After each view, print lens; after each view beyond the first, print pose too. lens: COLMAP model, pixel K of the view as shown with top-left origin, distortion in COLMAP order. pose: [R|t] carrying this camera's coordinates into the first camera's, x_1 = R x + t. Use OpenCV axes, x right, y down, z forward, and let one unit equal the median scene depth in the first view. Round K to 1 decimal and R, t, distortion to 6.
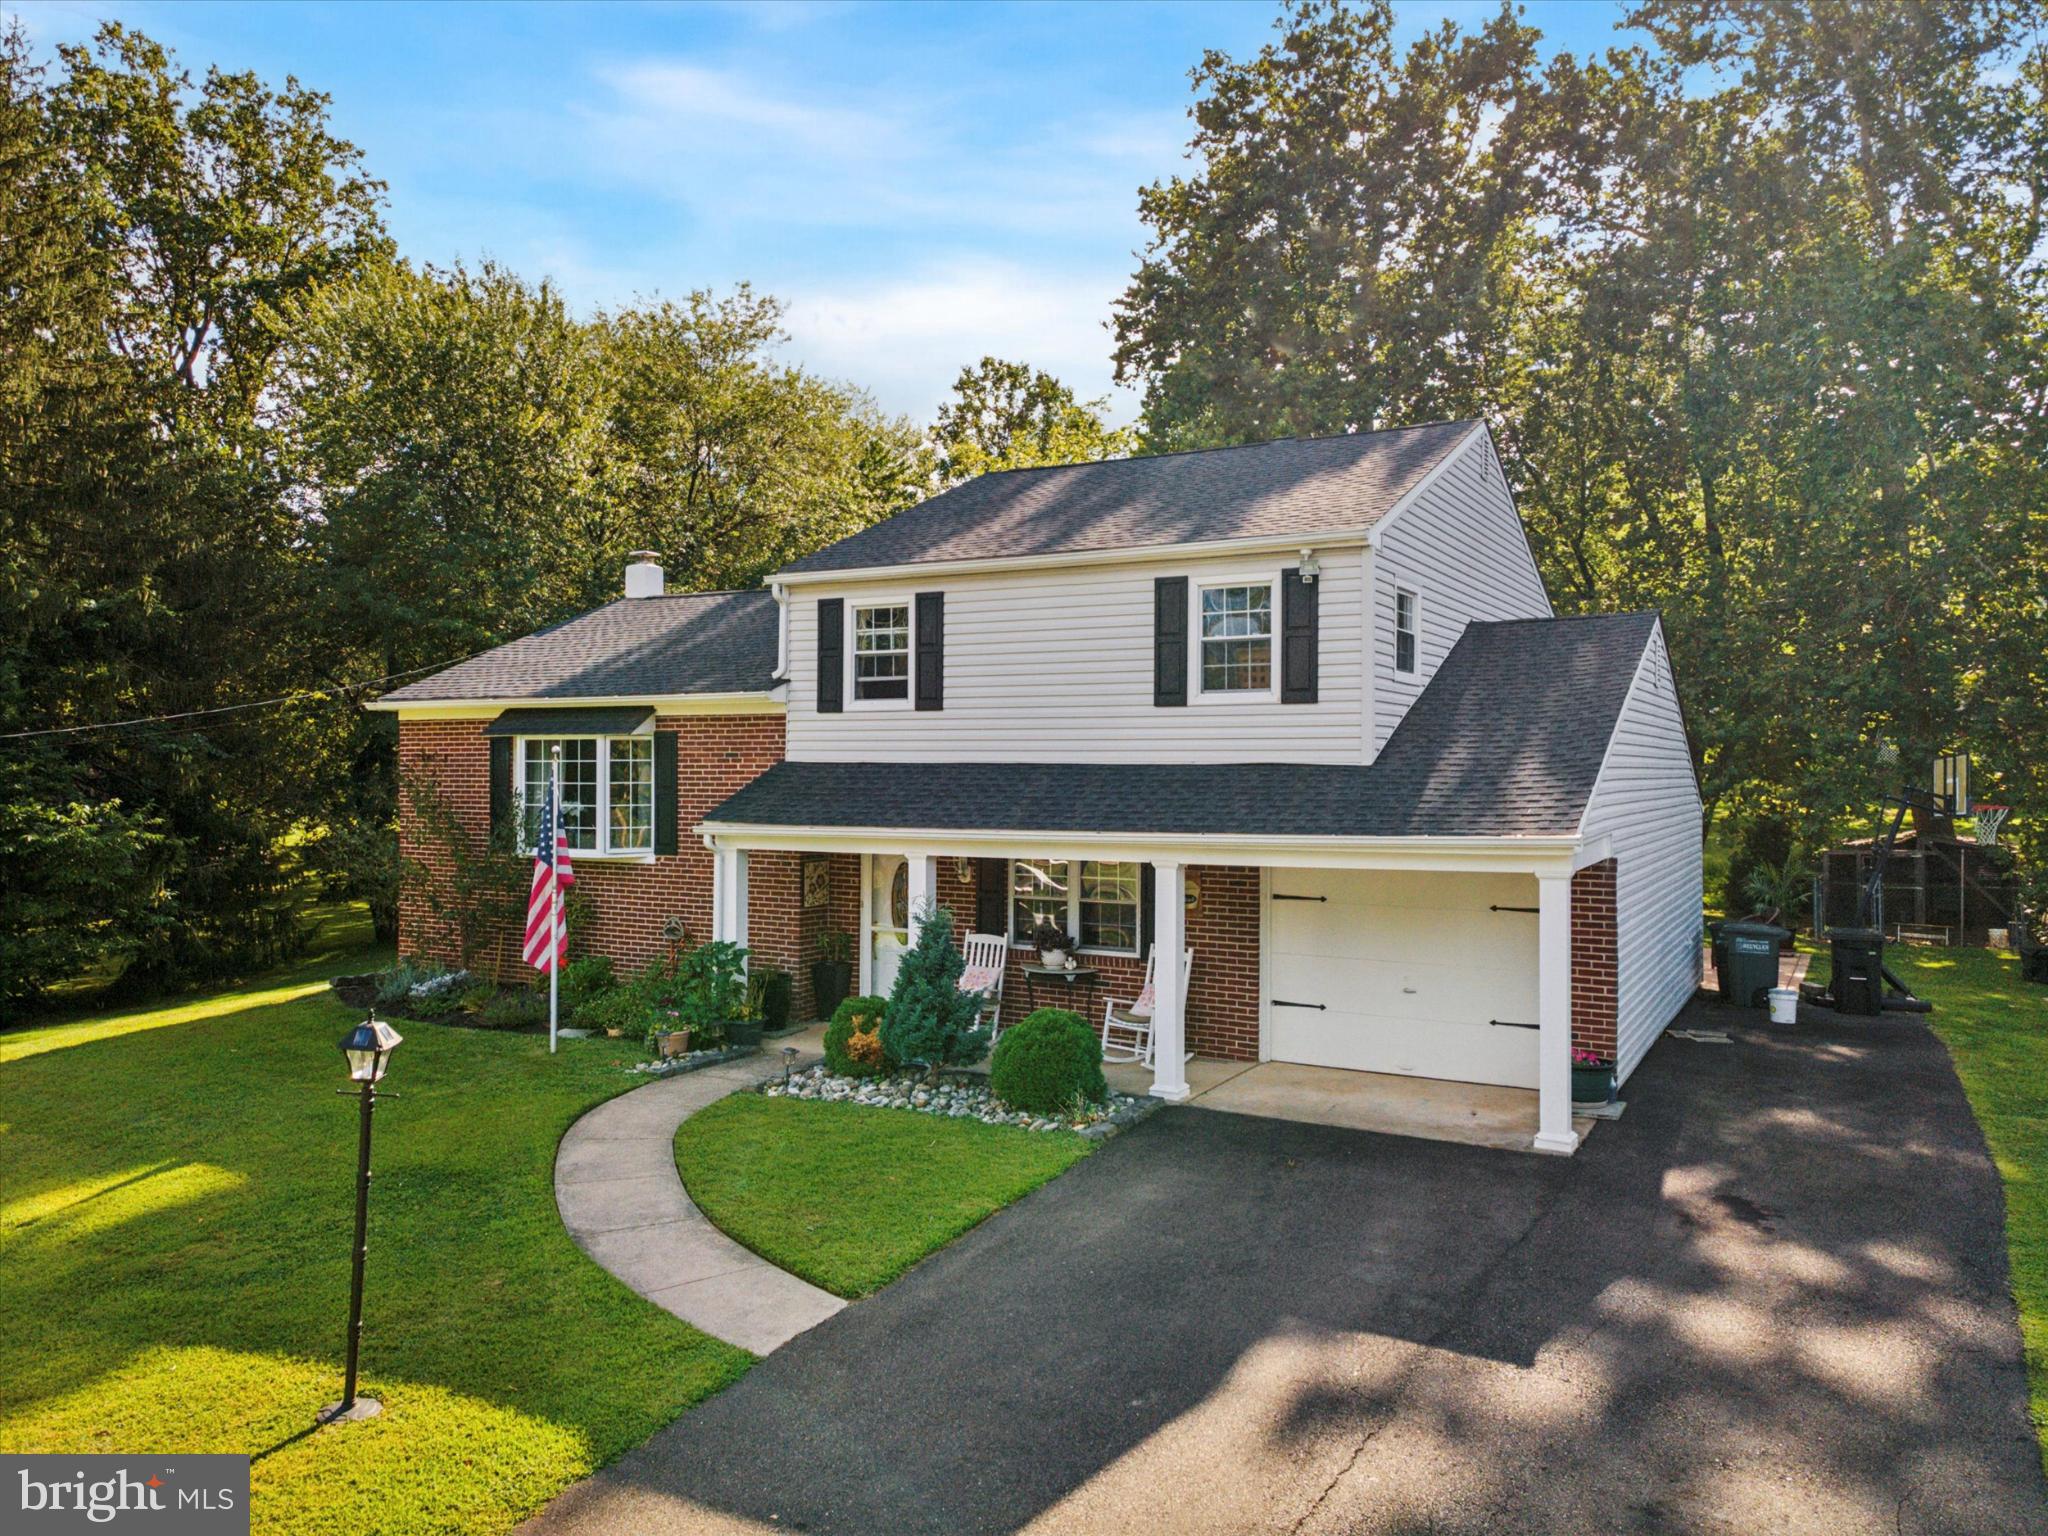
lens RADIAL K [[1451.9, 0, 1024.0], [0, 1451.9, 768.0], [0, 0, 1]] dist [0.057088, 0.000402]
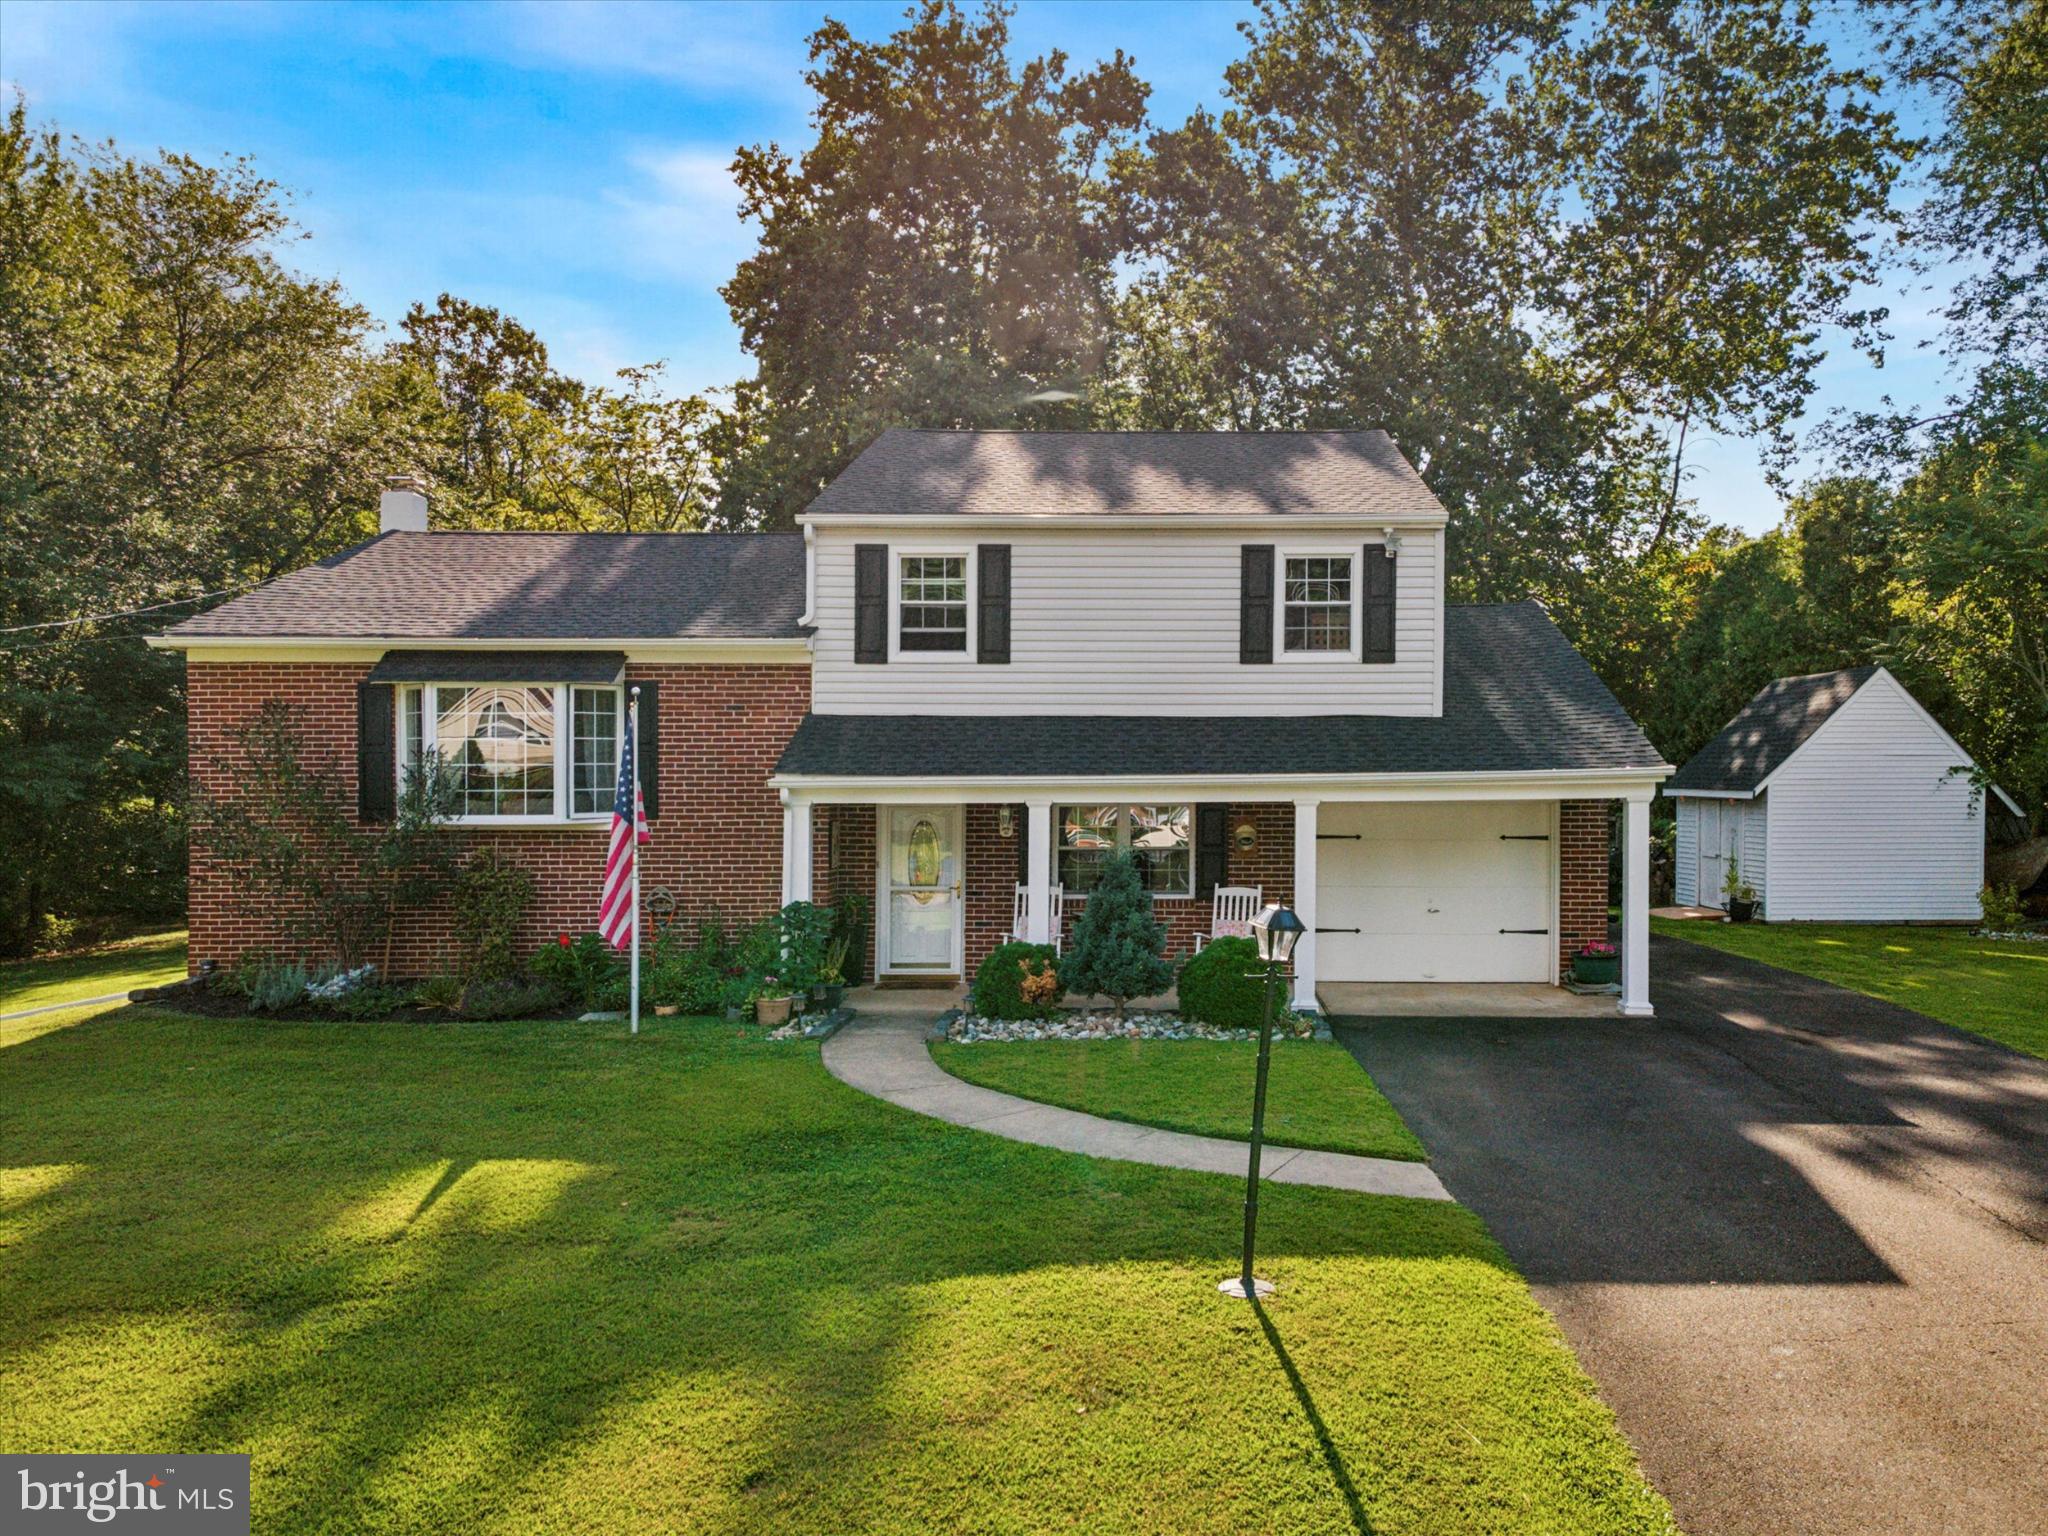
lens RADIAL K [[1495.0, 0, 1027.1], [0, 1495.0, 824.7], [0, 0, 1]] dist [0.065881, -0.044740]
pose [[0.871486, -0.016483, 0.490144, -0.544231], [0.003342, 0.999611, 0.027674, 0.042321], [-0.490410, -0.022479, 0.871202, 0.087798]]
